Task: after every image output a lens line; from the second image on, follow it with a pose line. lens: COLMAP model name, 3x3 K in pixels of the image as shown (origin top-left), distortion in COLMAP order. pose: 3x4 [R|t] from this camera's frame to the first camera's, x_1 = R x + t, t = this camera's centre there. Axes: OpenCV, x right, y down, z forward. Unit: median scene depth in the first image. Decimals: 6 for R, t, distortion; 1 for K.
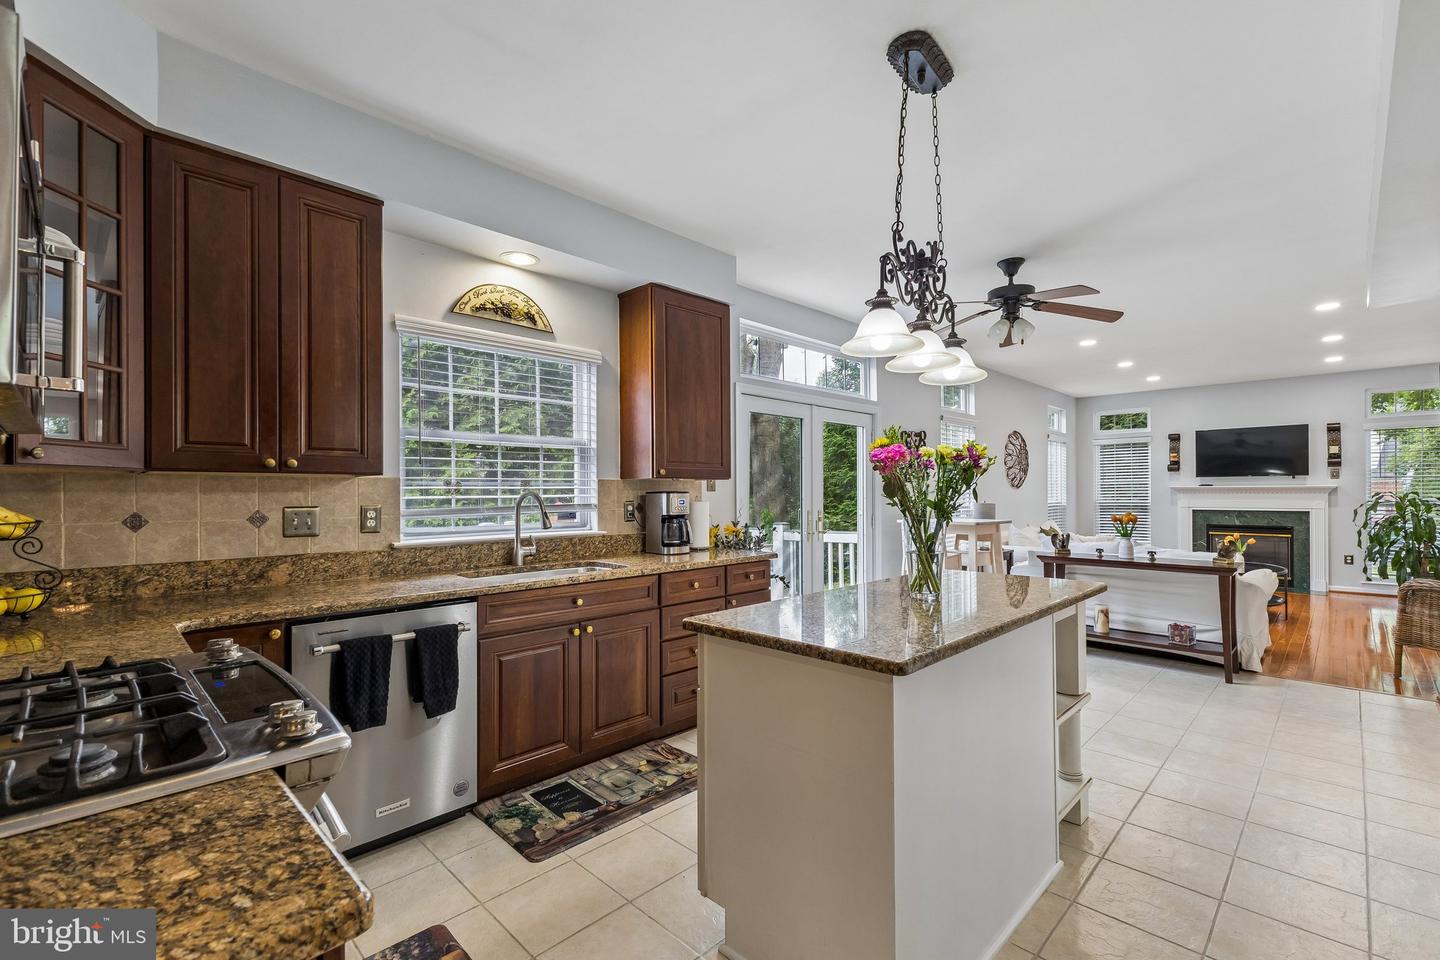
lens RADIAL K [[624.2, 0, 709.8], [0, 624.2, 488.8], [0, 0, 1]] dist [-0.000216, -0.001023]
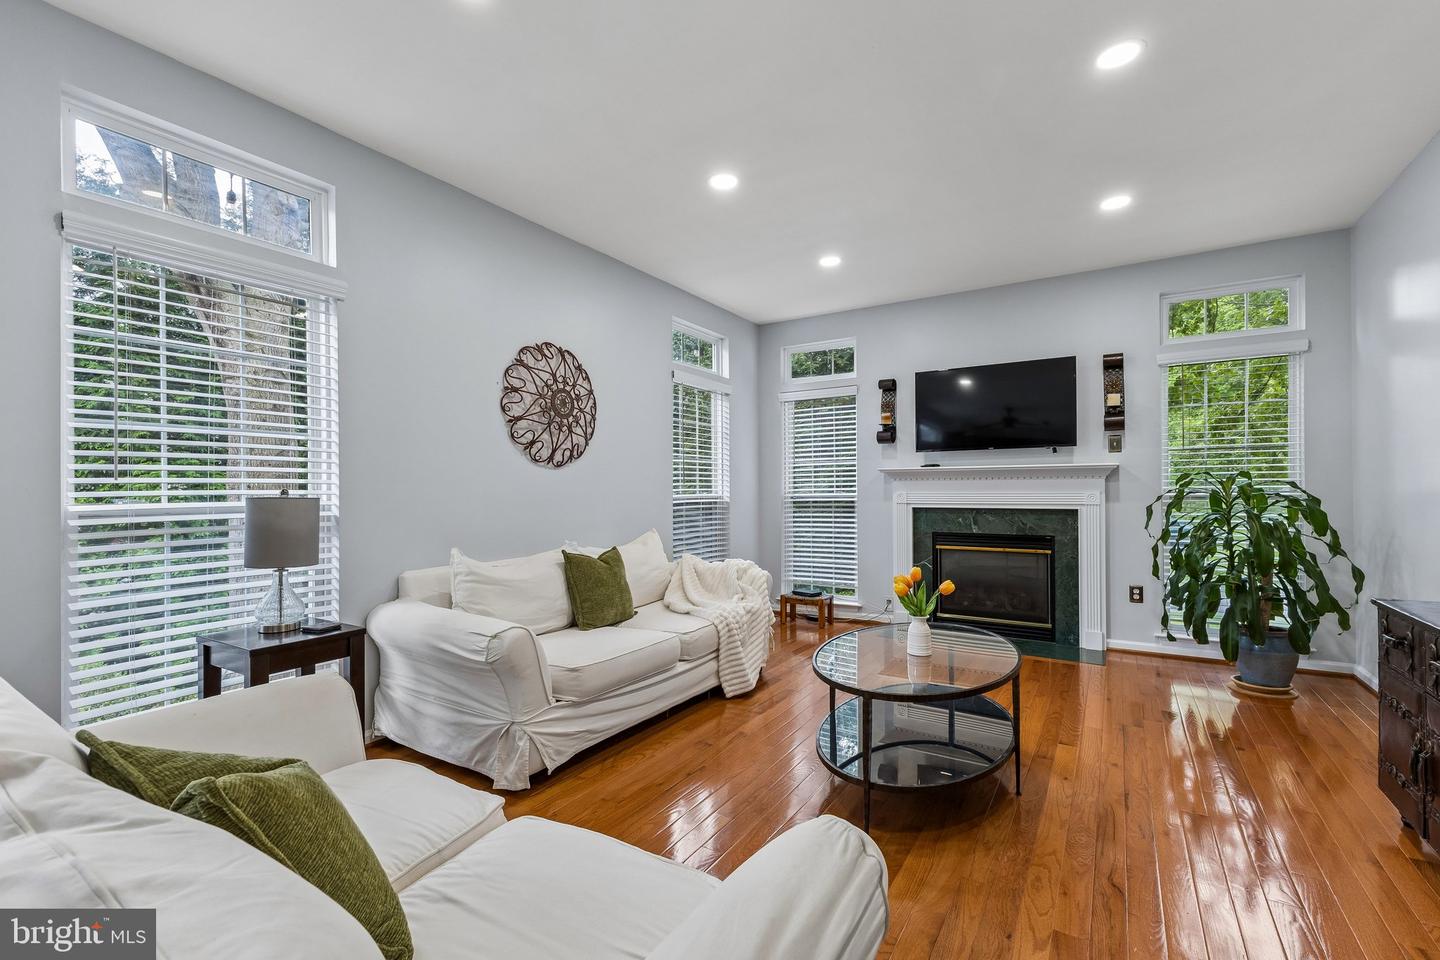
lens RADIAL K [[624.2, 0, 715.7], [0, 624.2, 480.5], [0, 0, 1]] dist [-0.000216, -0.001023]
pose [[0.973696, -0.003247, 0.227828, 0.509991], [0.003885, 0.999990, -0.002352, 0.010131], [-0.227818, 0.003175, 0.973699, 0.520455]]
